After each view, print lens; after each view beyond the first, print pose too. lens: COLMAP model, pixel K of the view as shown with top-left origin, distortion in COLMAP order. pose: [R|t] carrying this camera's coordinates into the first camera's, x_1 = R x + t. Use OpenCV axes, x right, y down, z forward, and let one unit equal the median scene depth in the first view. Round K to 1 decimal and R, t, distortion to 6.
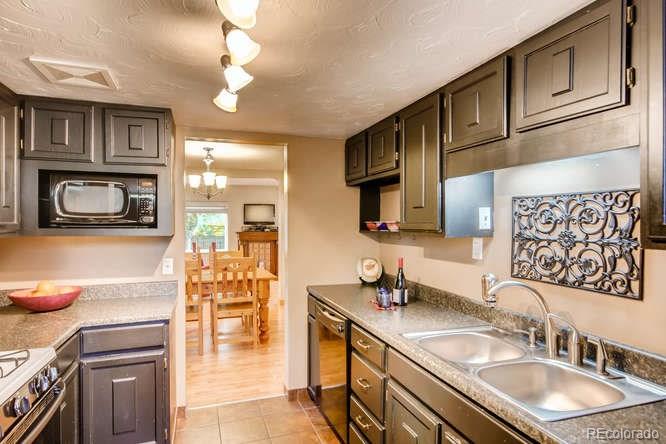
lens RADIAL K [[399.1, 0, 333.0], [0, 399.1, 222.0], [0, 0, 1]] dist [0.003183, 0.000779]
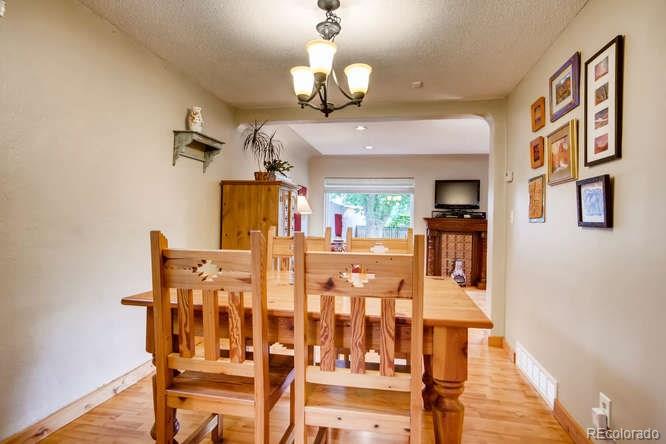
lens RADIAL K [[366.4, 0, 333.0], [0, 366.4, 222.0], [0, 0, 1]] dist [0.001933, 0.000672]
pose [[0.867207, 0.025853, -0.497276, -0.119155], [-0.022084, 0.999666, 0.013458, 0.064121], [0.497458, -0.000689, 0.867488, 0.771791]]
